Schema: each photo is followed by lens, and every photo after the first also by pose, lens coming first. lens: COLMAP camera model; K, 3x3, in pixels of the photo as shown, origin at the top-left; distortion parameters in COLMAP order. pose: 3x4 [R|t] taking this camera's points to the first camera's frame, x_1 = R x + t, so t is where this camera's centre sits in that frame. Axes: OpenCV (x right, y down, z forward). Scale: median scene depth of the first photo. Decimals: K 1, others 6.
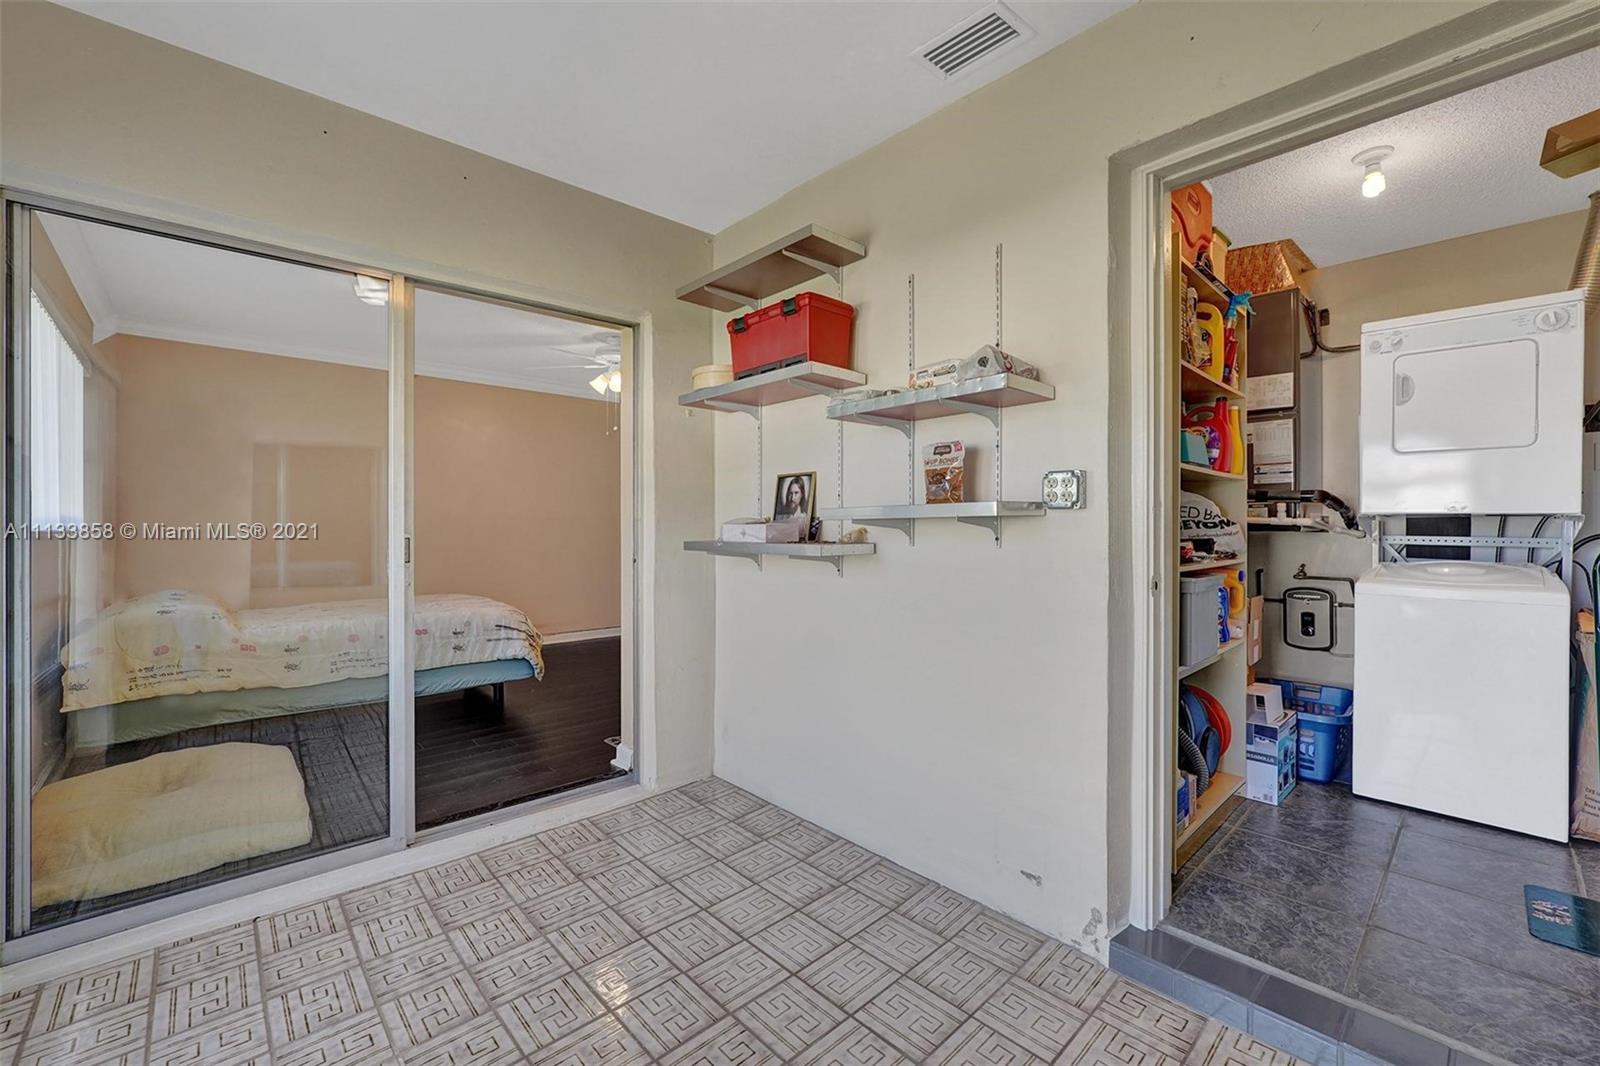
lens RADIAL K [[659.8, 0, 813.1], [0, 659.8, 530.8], [0, 0, 1]] dist [-0.022689, 0.002340]
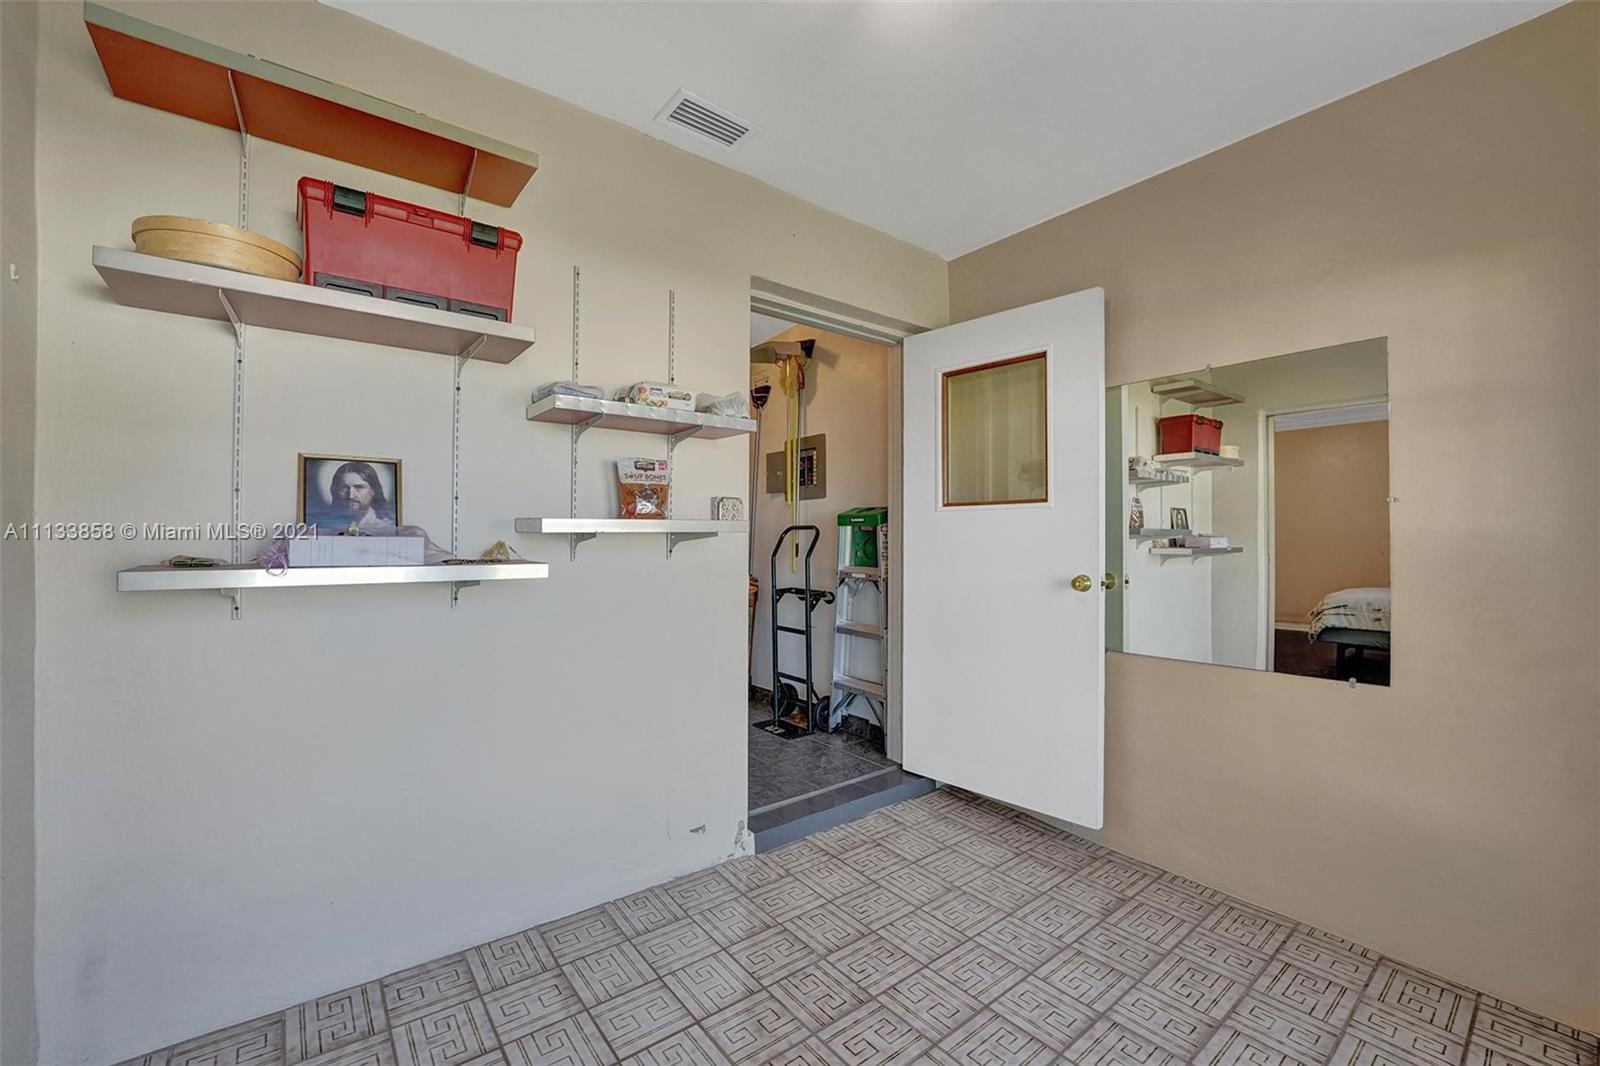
lens RADIAL K [[659.8, 0, 804.9], [0, 659.8, 535.5], [0, 0, 1]] dist [-0.022689, 0.002340]
pose [[0.082662, 0.000402, 0.996578, -0.816304], [-0.002146, 0.999998, -0.000226, -0.013989], [-0.996575, -0.002120, 0.082662, 0.667314]]
